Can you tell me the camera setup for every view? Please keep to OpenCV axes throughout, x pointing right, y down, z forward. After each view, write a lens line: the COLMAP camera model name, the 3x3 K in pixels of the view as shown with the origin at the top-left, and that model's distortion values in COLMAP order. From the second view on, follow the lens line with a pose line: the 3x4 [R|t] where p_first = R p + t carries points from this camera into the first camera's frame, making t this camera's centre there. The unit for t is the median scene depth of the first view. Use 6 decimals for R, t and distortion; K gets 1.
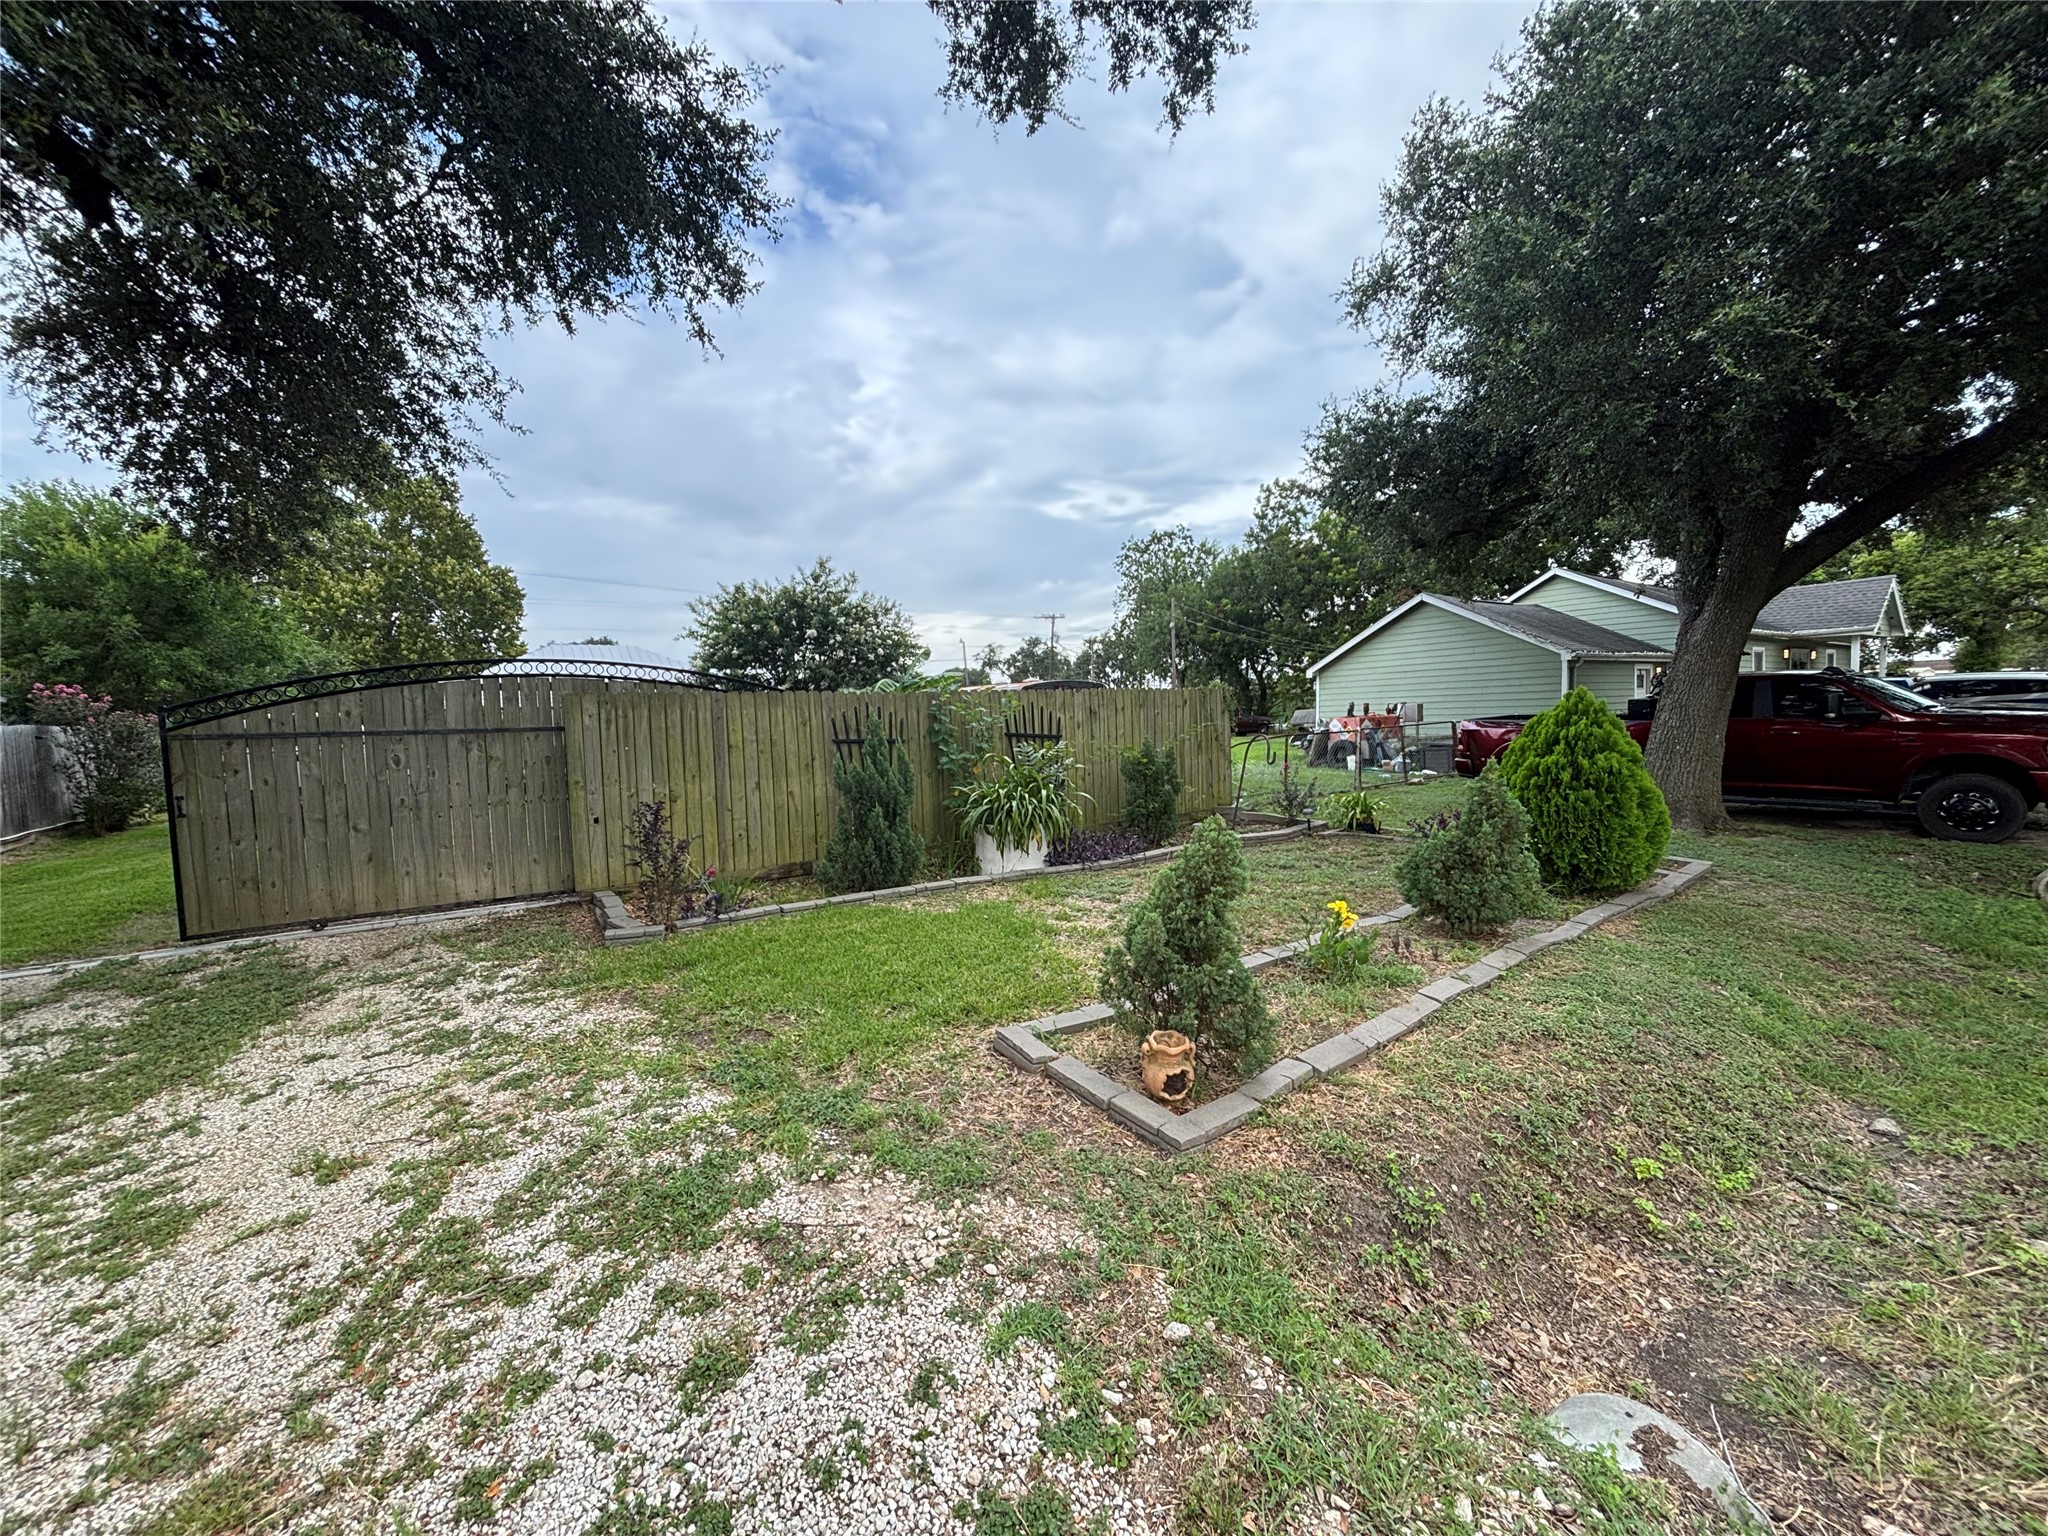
lens RADIAL K [[819.8, 0, 1010.9], [0, 819.8, 764.4], [0, 0, 1]] dist [-0.002848, 0.002811]
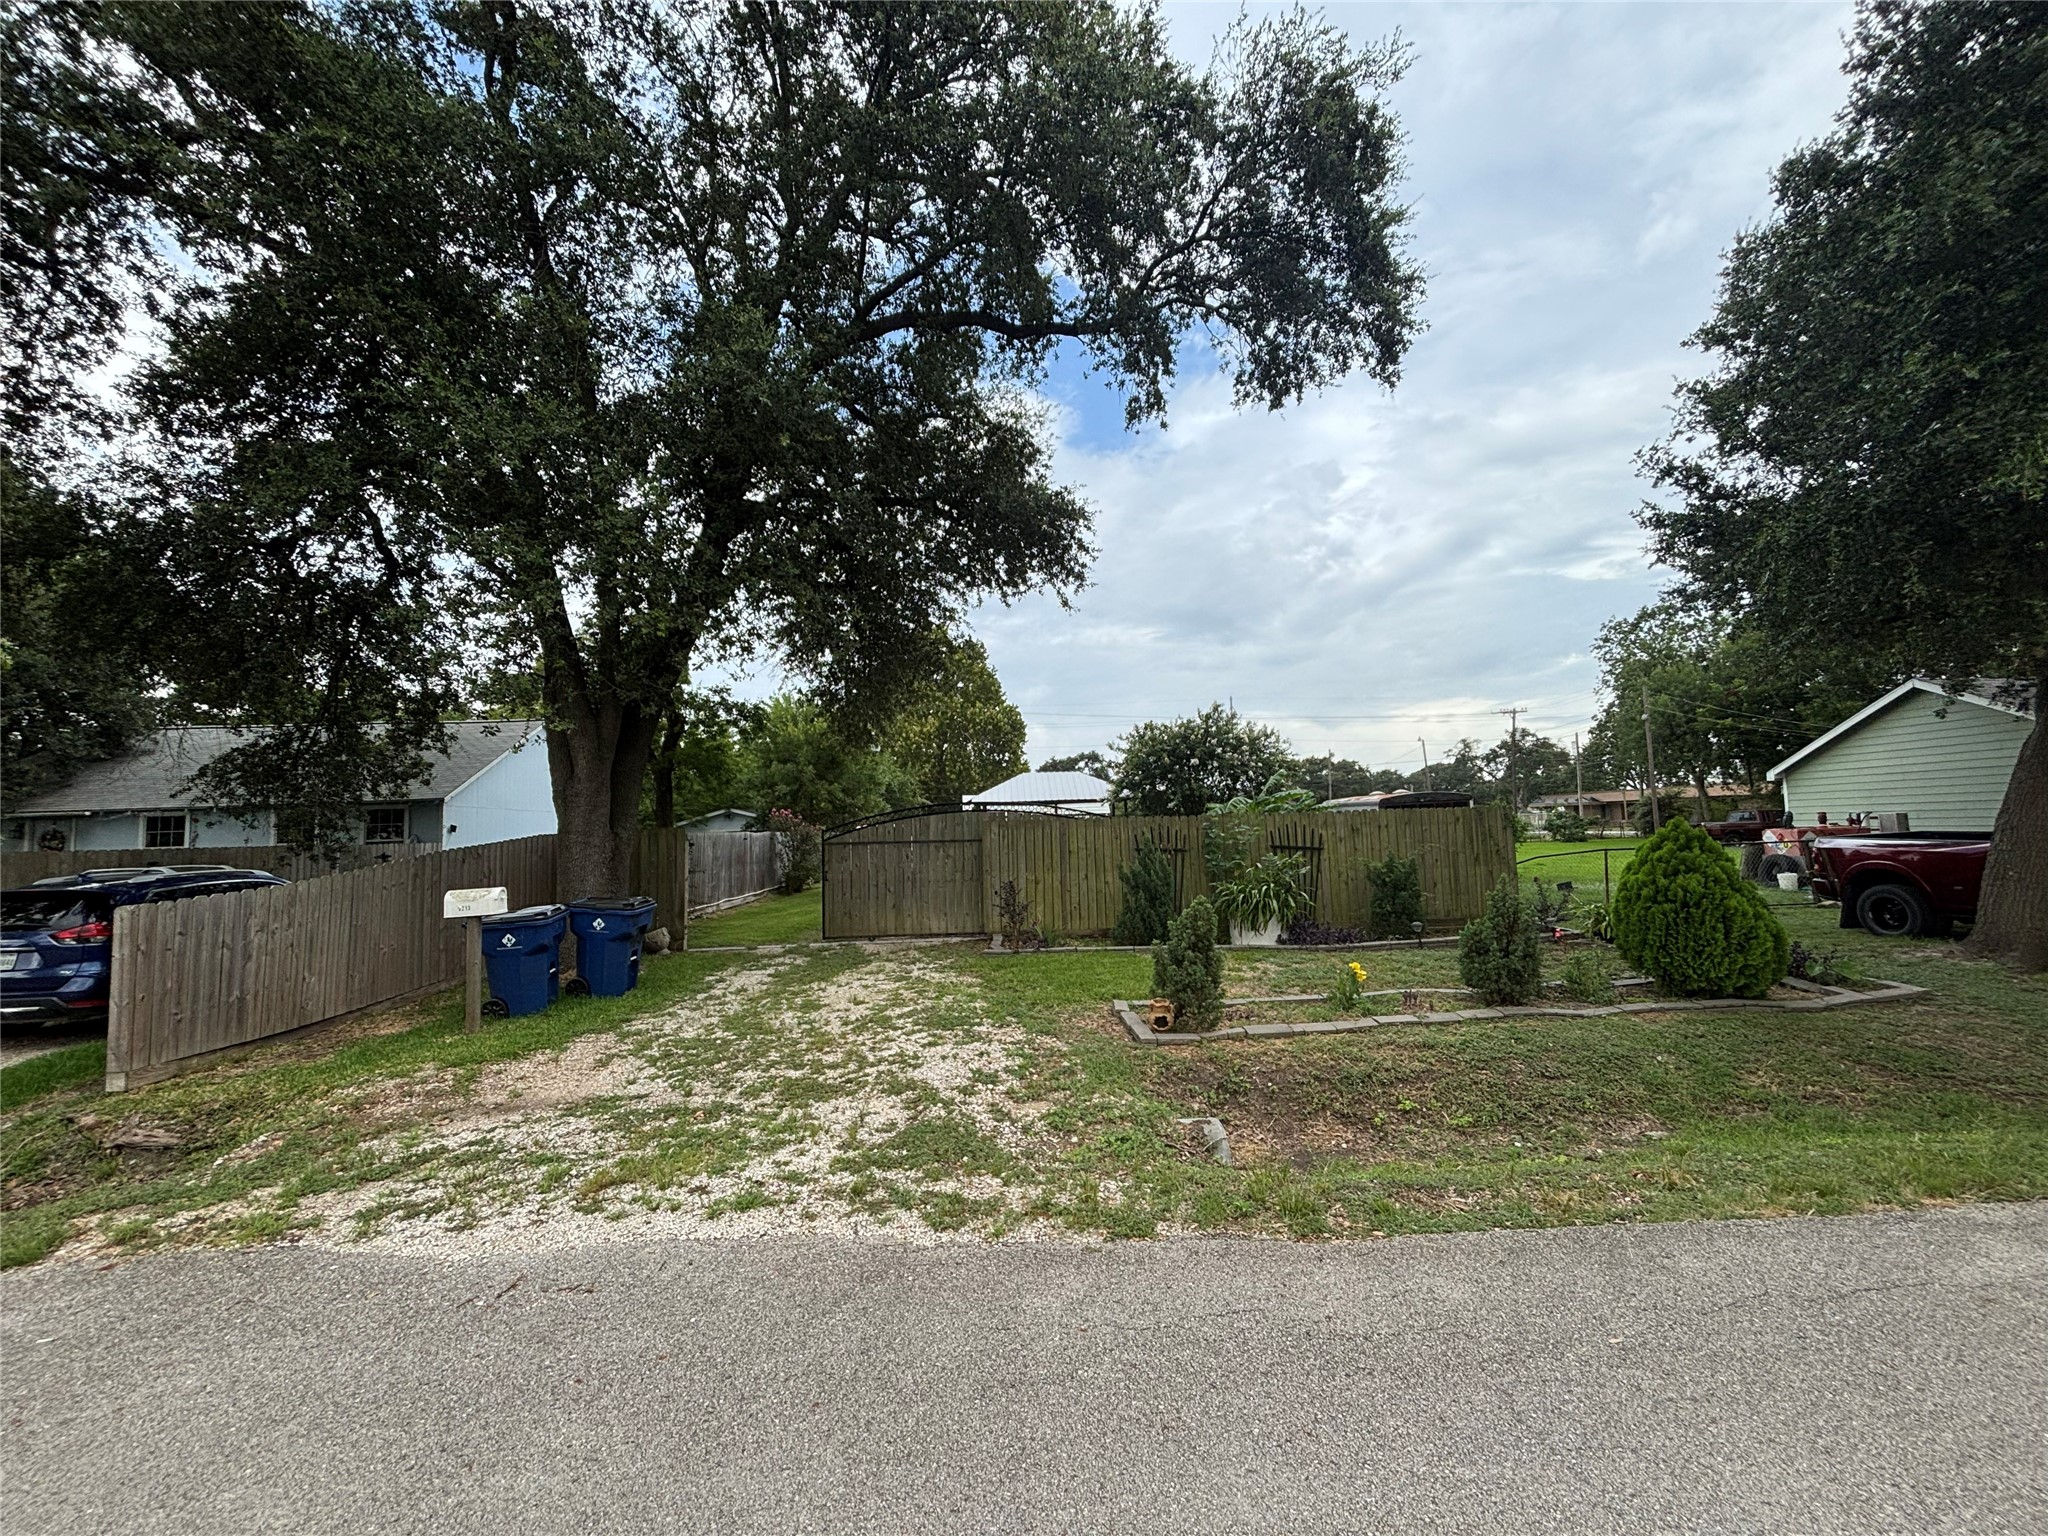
lens RADIAL K [[819.8, 0, 1016.9], [0, 819.8, 763.9], [0, 0, 1]] dist [-0.002848, 0.002811]
pose [[0.844638, -0.037446, -0.534026, 0.076449], [-0.027872, 0.993122, -0.113722, -0.001337], [0.534611, 0.110939, 0.837785, -0.076118]]
